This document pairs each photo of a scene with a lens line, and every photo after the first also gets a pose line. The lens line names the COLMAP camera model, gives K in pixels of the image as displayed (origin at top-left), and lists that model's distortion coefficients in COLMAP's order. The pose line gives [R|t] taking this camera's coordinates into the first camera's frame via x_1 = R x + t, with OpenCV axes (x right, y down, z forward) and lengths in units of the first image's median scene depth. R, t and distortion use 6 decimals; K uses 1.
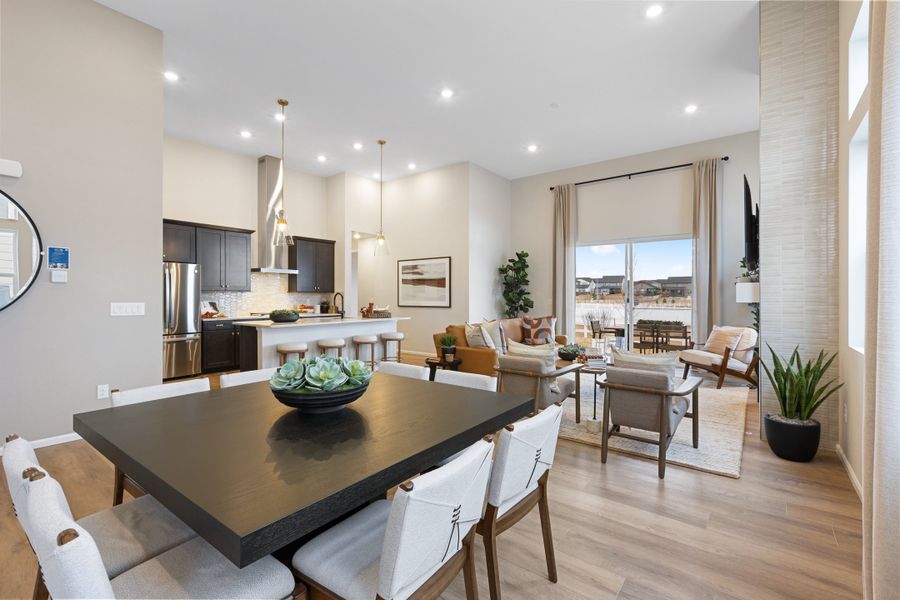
lens RADIAL K [[411.4, 0, 448.2], [0, 411.4, 299.4], [0, 0, 1]] dist [0.001569, 0.000332]
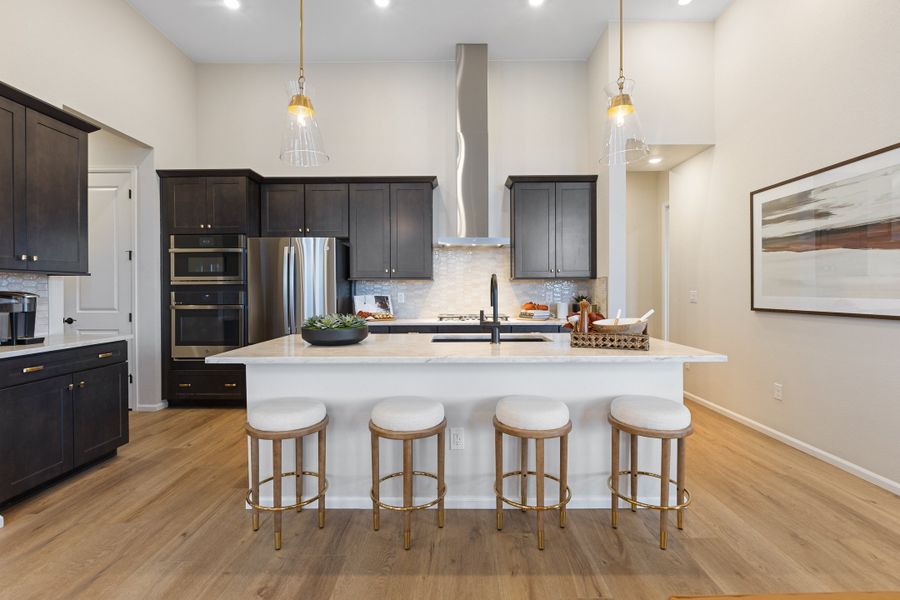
lens RADIAL K [[411.4, 0, 454.7], [0, 411.4, 297.3], [0, 0, 1]] dist [0.001569, 0.000332]
pose [[0.607944, 0.009926, -0.793918, 0.017466], [-0.000948, 0.999930, 0.011776, 0.000350], [0.793979, -0.006406, 0.607911, 0.555917]]
